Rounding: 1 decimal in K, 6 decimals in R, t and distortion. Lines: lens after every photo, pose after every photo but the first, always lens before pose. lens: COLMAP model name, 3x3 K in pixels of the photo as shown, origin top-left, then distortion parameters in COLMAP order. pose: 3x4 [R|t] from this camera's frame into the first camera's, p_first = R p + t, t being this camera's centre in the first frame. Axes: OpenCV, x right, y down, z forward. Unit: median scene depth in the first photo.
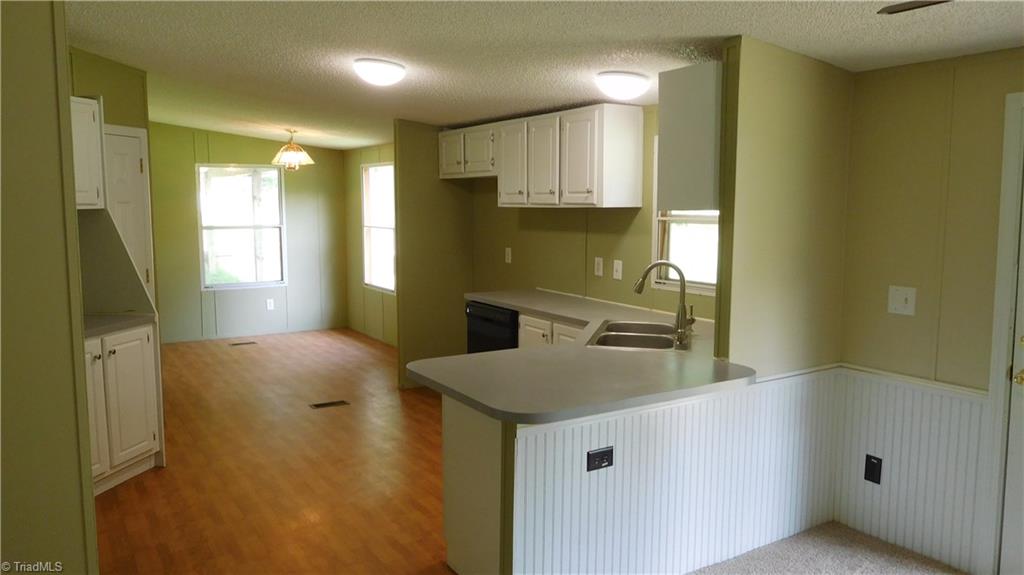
lens RADIAL K [[776.8, 0, 510.0], [0, 776.8, 294.4], [0, 0, 1]] dist [0.020185, -0.053373]
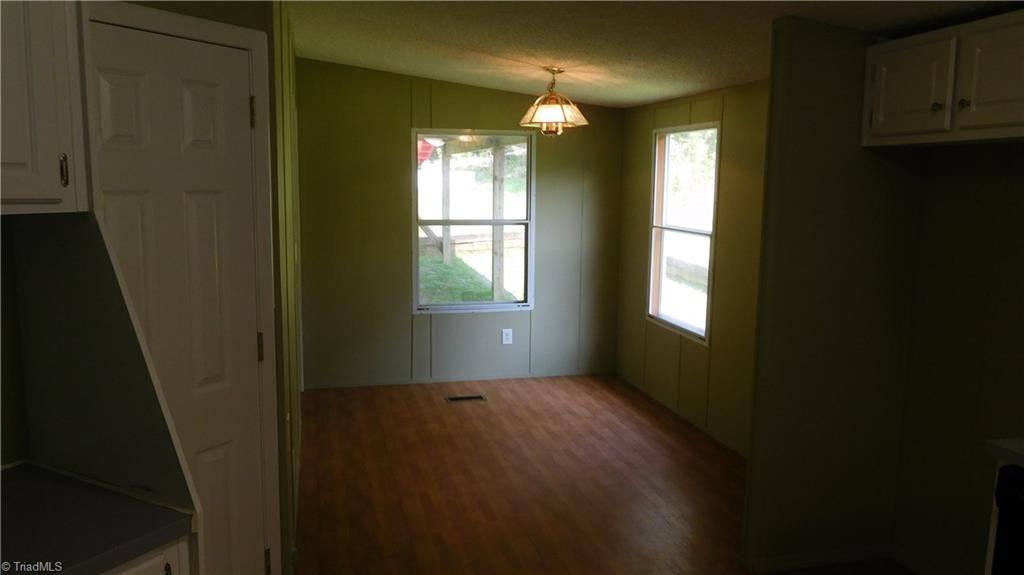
lens RADIAL K [[776.8, 0, 508.7], [0, 776.8, 282.4], [0, 0, 1]] dist [0.020185, -0.053373]
pose [[0.954367, 0.050343, -0.294364, -0.116660], [-0.047427, 0.998729, 0.017039, -0.049508], [0.294848, -0.002301, 0.955542, 0.375037]]
